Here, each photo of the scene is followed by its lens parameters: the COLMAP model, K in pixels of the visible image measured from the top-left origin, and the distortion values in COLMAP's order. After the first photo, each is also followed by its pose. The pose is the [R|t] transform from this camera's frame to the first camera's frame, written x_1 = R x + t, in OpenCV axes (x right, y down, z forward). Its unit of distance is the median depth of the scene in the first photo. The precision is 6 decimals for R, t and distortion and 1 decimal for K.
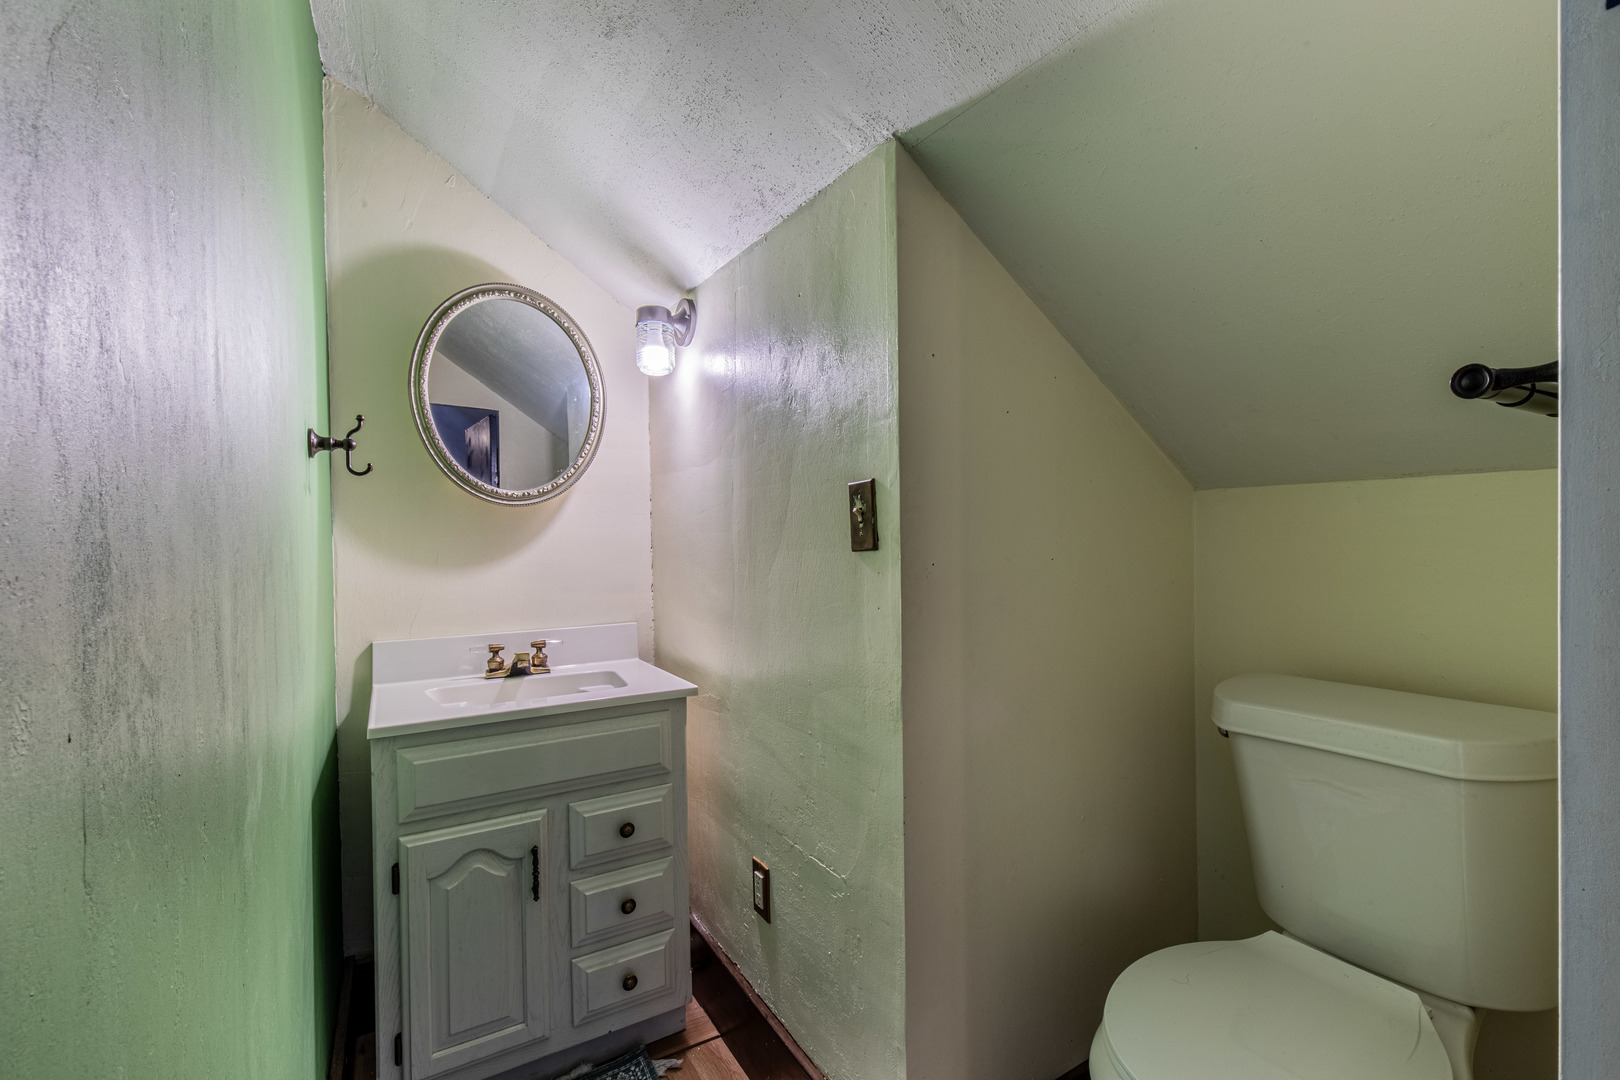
lens RADIAL K [[719.4, 0, 821.5], [0, 719.4, 539.9], [0, 0, 1]] dist [0.002754, -0.001051]
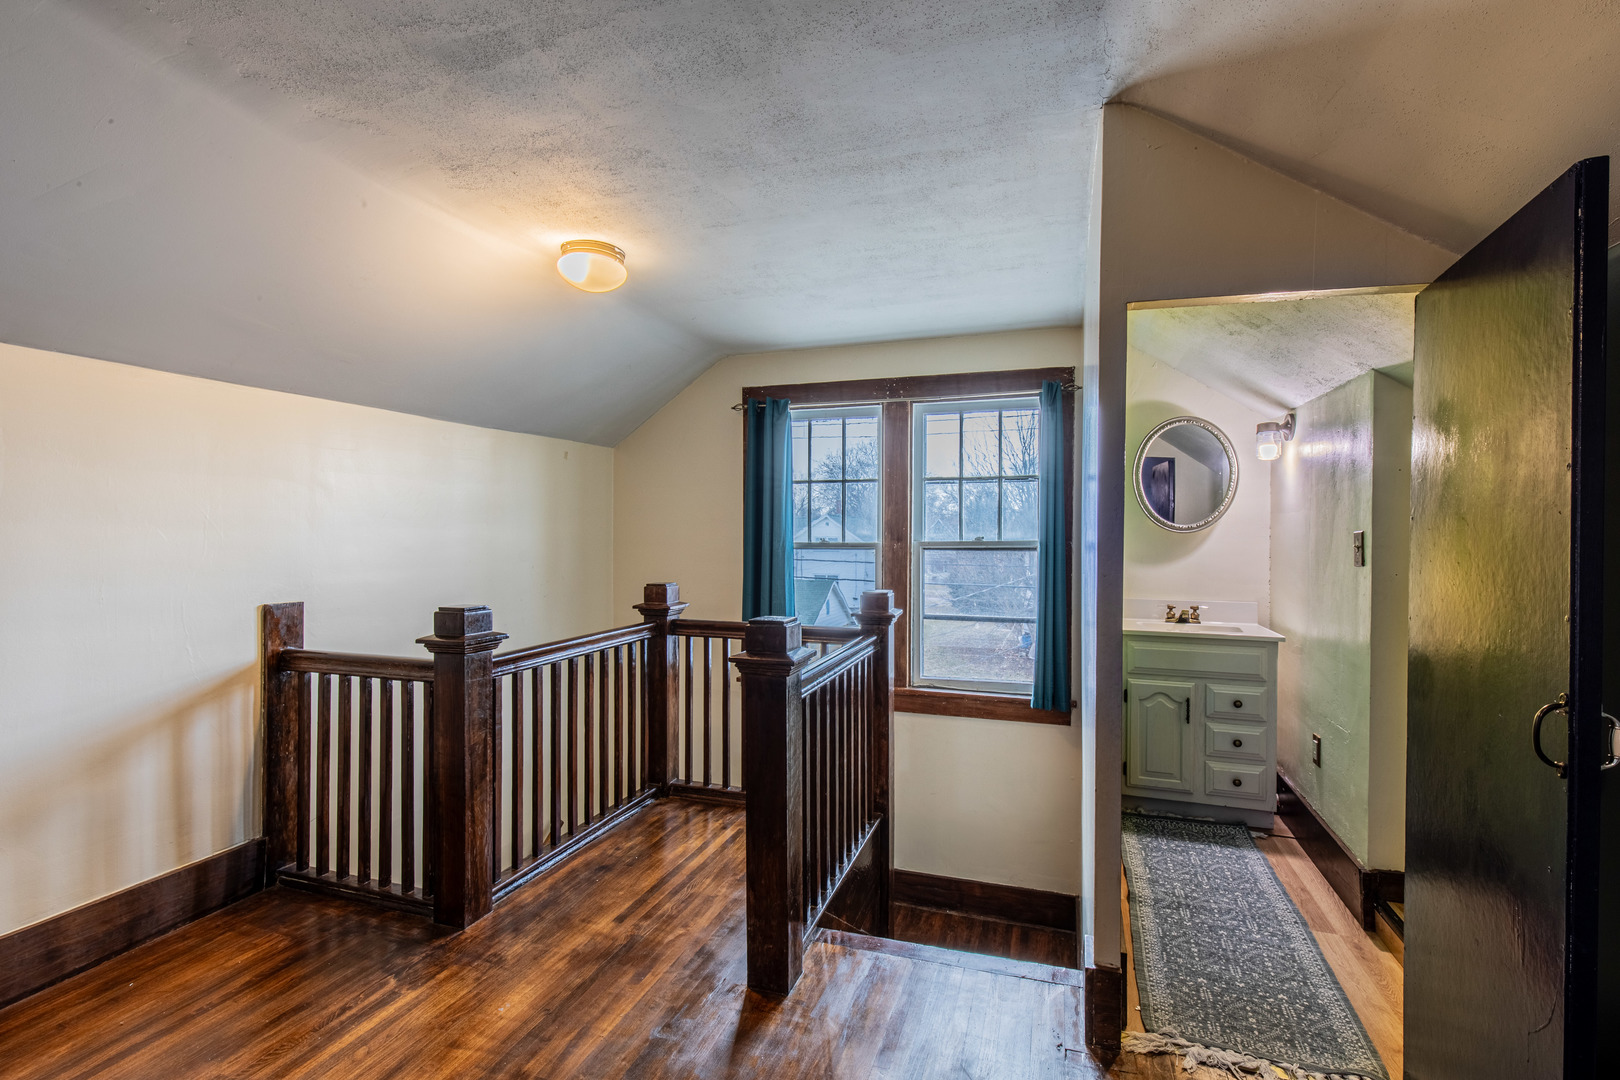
lens RADIAL K [[719.4, 0, 823.3], [0, 719.4, 538.4], [0, 0, 1]] dist [0.002754, -0.001051]
pose [[0.645290, 0.025532, -0.763511, 0.439161], [-0.022857, 0.999639, 0.014111, -0.039897], [0.763596, 0.008346, 0.645641, -1.017186]]
